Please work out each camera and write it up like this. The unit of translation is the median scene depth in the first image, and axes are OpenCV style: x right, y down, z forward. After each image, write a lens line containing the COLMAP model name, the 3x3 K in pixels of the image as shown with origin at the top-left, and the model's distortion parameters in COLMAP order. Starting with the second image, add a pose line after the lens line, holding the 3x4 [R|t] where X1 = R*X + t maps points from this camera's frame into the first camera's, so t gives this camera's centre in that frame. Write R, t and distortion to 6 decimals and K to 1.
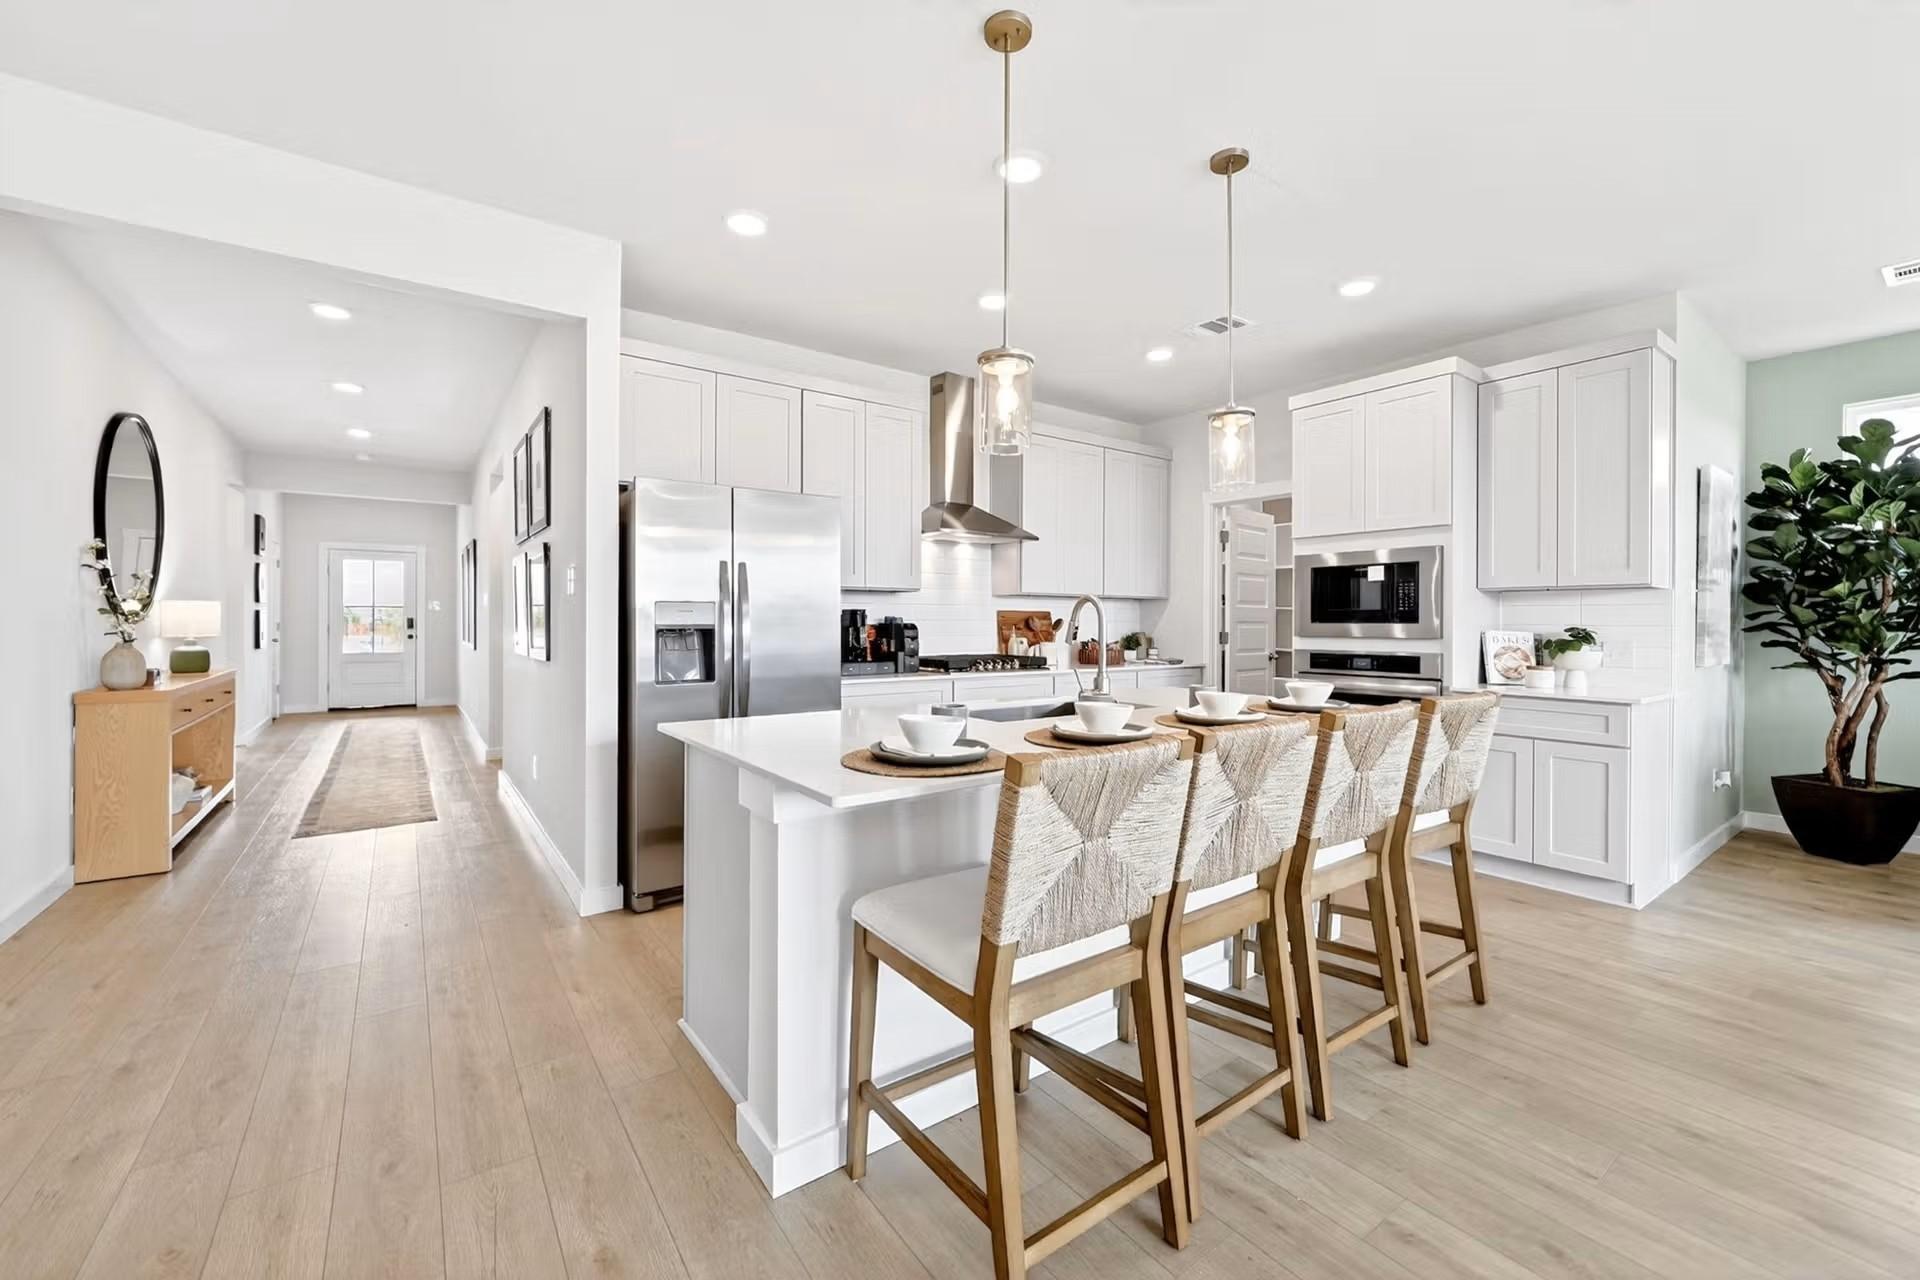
lens RADIAL K [[771.8, 0, 961.9], [0, 771.8, 623.7], [0, 0, 1]] dist [-0.003847, -0.000279]
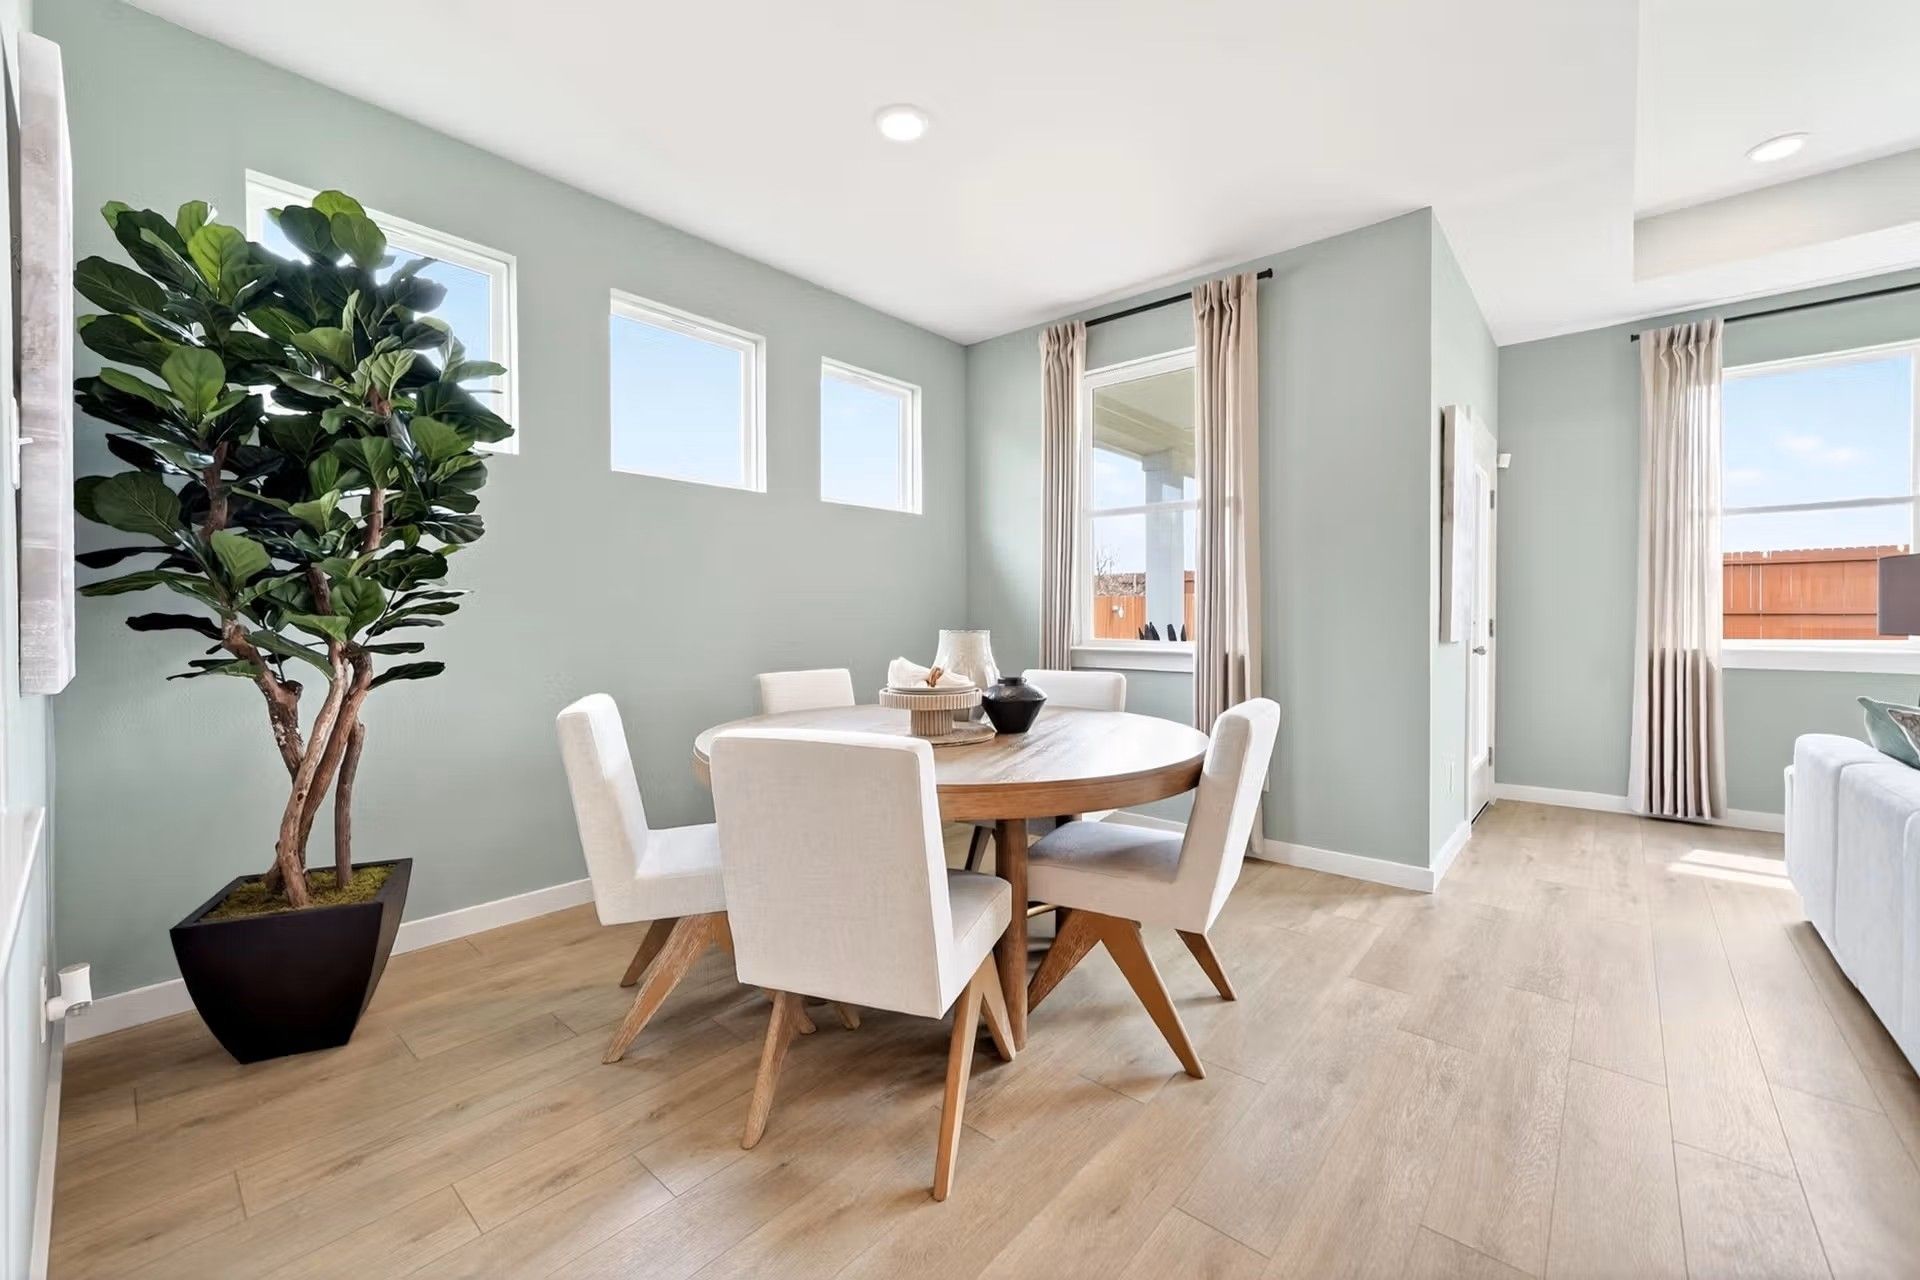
lens RADIAL K [[753.8, 0, 949.2], [0, 753.8, 619.7], [0, 0, 1]] dist [-0.002851, -0.000090]
pose [[-0.210285, -0.009875, 0.977590, 0.549880], [0.001473, 0.999945, 0.010417, 0.021559], [-0.977639, 0.003630, -0.210259, 0.654404]]
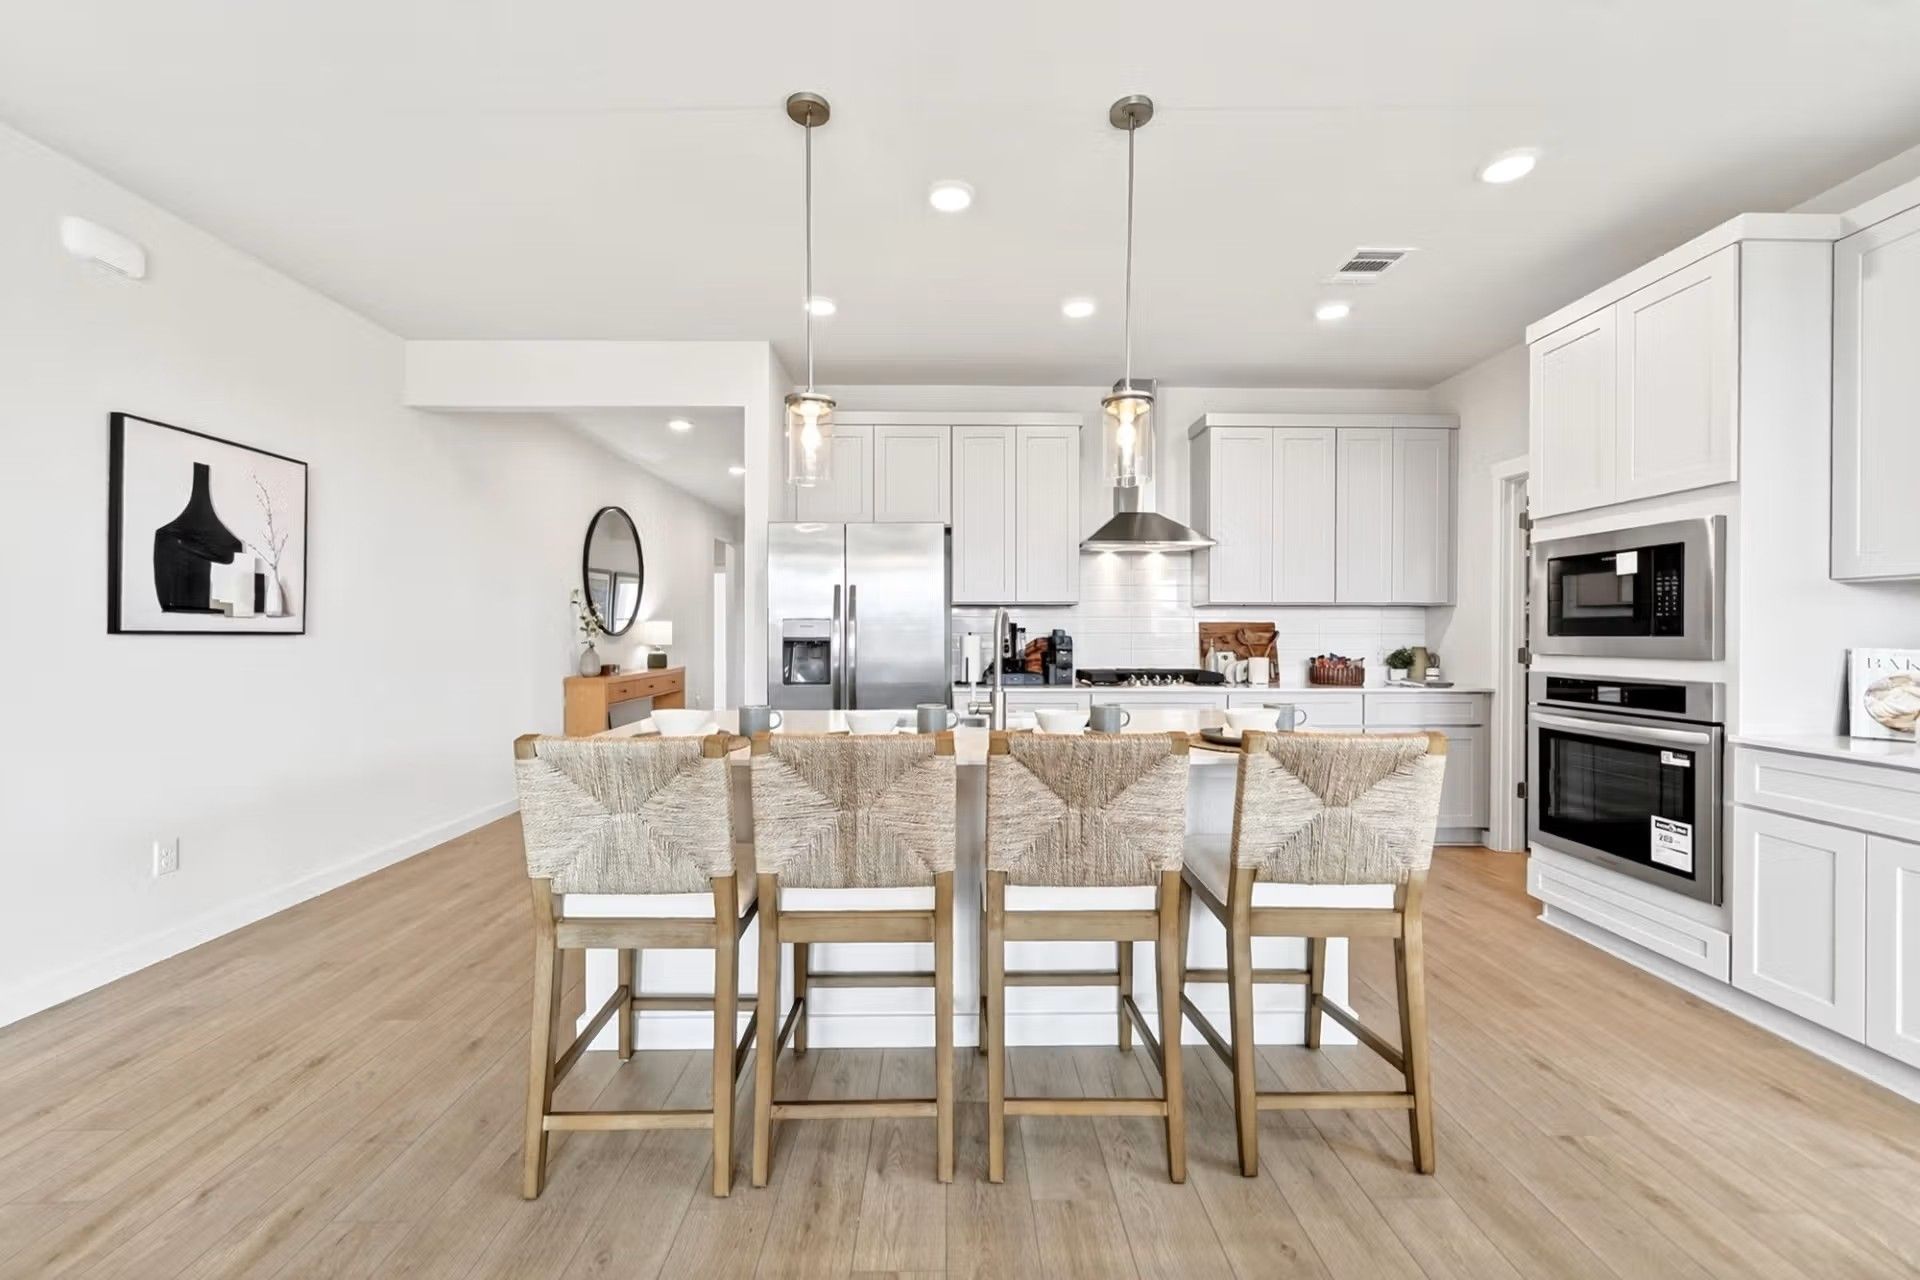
lens RADIAL K [[762.5, 0, 953.4], [0, 762.5, 633.5], [0, 0, 1]] dist [0.000472, 0.000366]
pose [[0.815971, -0.002355, -0.578088, 0.430963], [0.000396, 0.999994, -0.003514, -0.000802], [0.578092, 0.002639, 0.815967, 0.104130]]
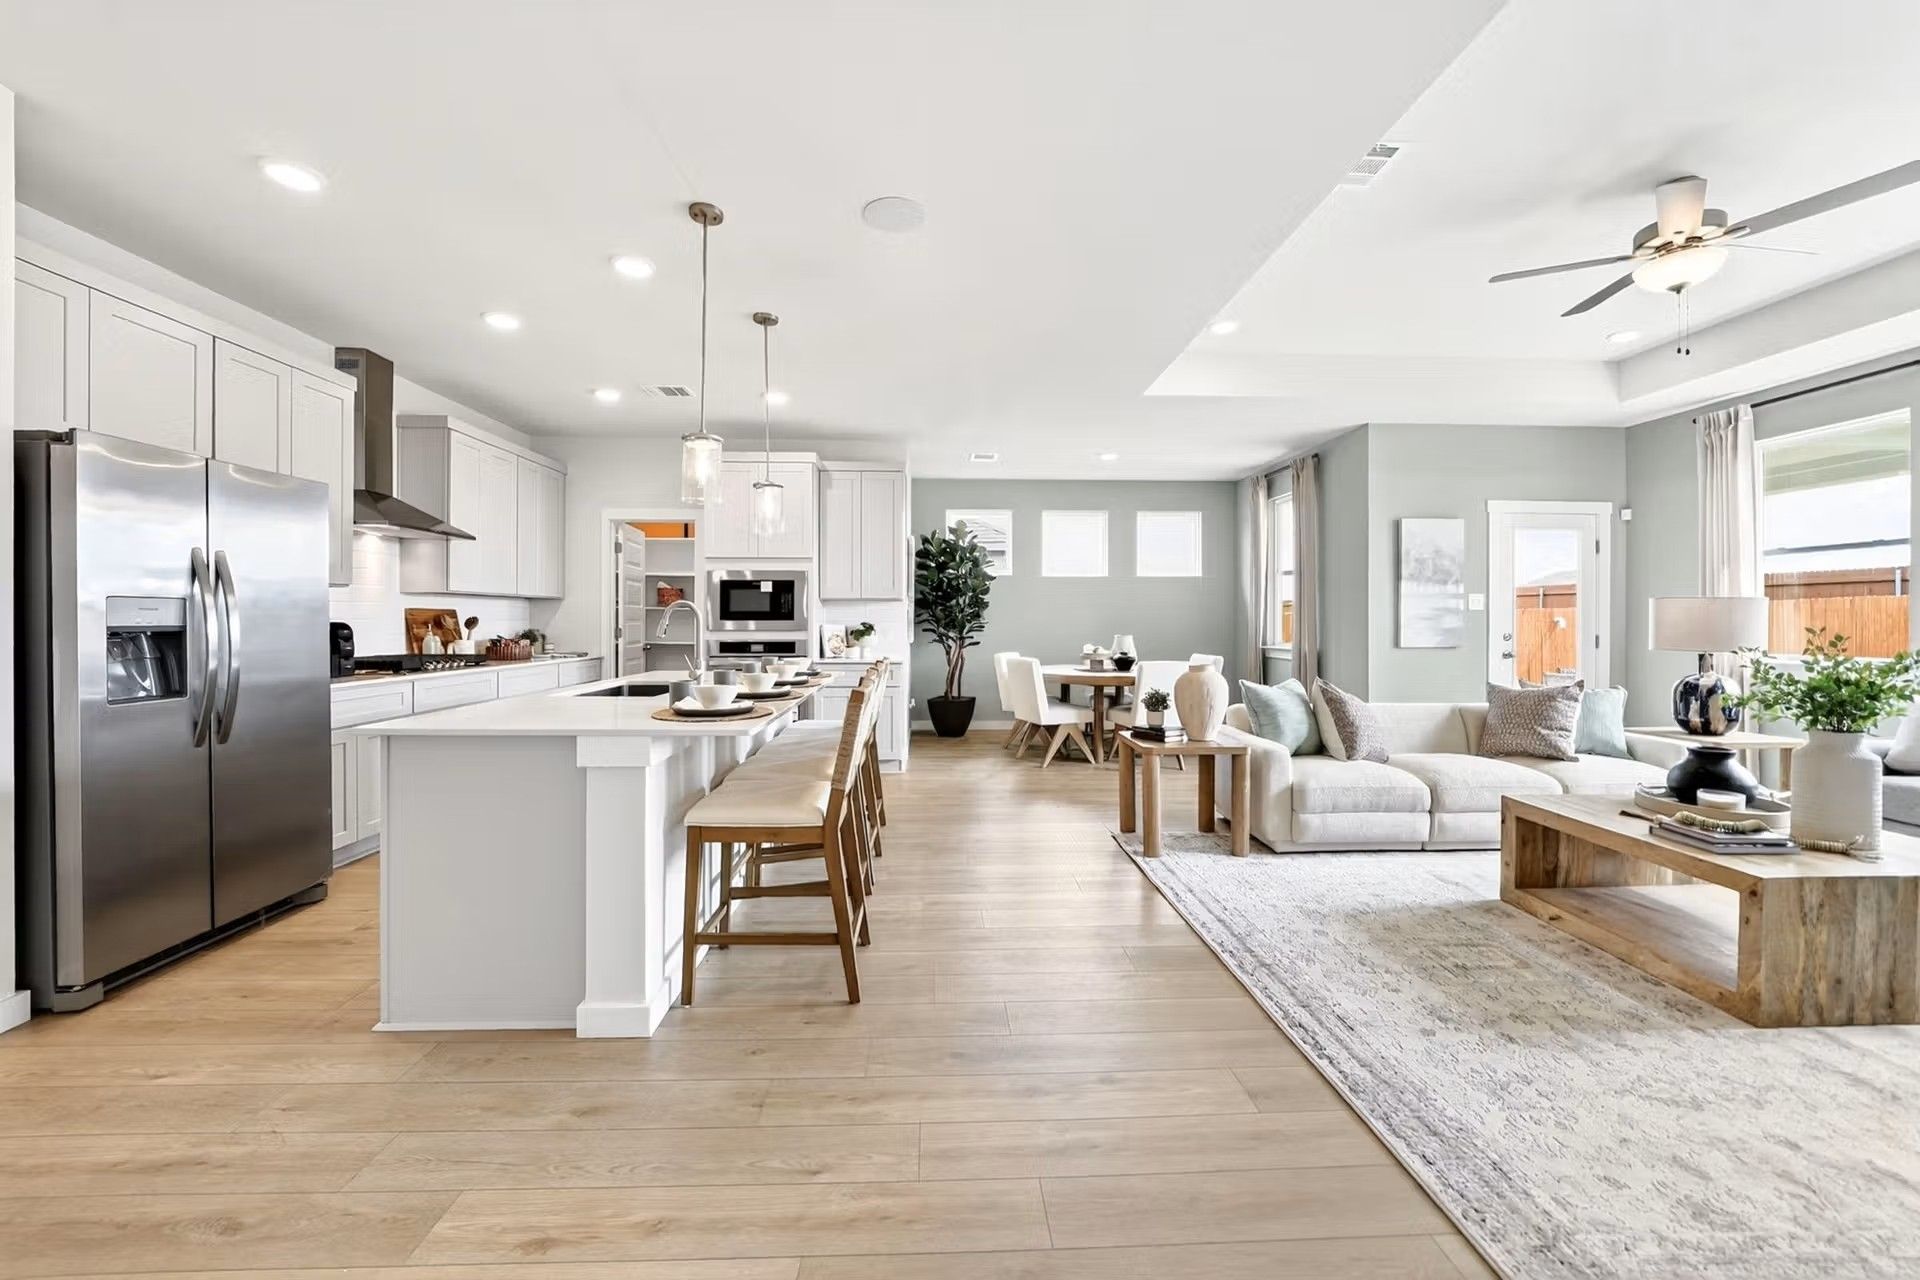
lens RADIAL K [[719.2, 0, 959.8], [0, 719.2, 621.6], [0, 0, 1]] dist [-0.012499, 0.000285]
pose [[0.558482, -0.005586, 0.829498, -0.387272], [0.003017, 0.999984, 0.004703, -0.003319], [-0.829511, -0.000123, 0.558490, -0.071534]]
